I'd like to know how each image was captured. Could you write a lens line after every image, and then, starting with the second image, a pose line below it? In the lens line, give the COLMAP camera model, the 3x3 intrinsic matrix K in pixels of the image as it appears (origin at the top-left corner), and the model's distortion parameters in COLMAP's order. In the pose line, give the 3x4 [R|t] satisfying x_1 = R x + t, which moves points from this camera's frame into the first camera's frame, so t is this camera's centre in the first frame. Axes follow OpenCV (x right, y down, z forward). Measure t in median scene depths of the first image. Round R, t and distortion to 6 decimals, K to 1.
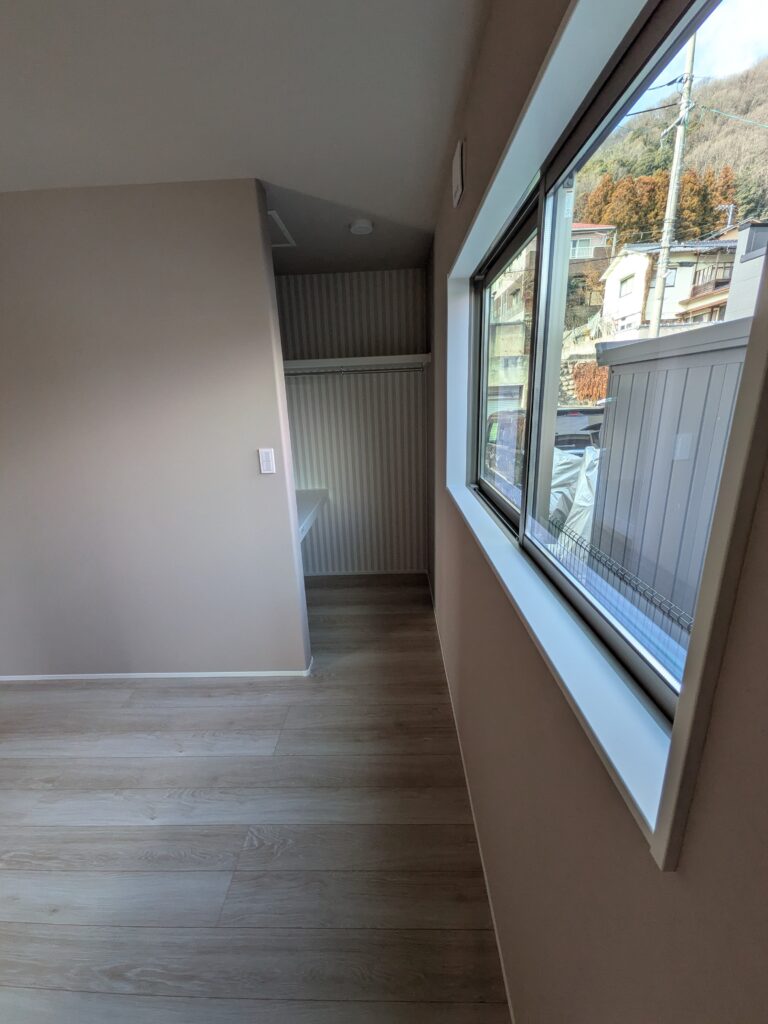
lens RADIAL K [[403.7, 0, 383.3], [0, 403.7, 512.2], [0, 0, 1]] dist [0.002843, 0.000437]
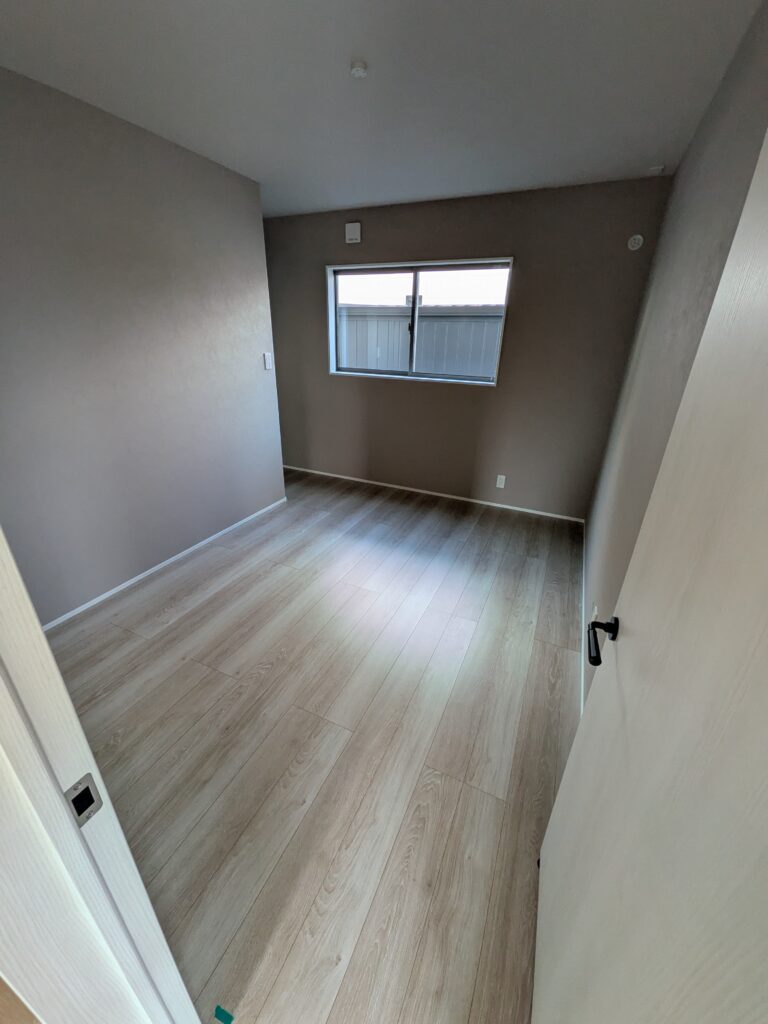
lens RADIAL K [[403.7, 0, 381.2], [0, 403.7, 514.5], [0, 0, 1]] dist [0.002843, 0.000437]
pose [[0.397744, -0.335084, 0.854119, -1.897172], [0.210191, 0.939443, 0.270677, 0.120825], [-0.893096, 0.071868, 0.444089, -0.104812]]
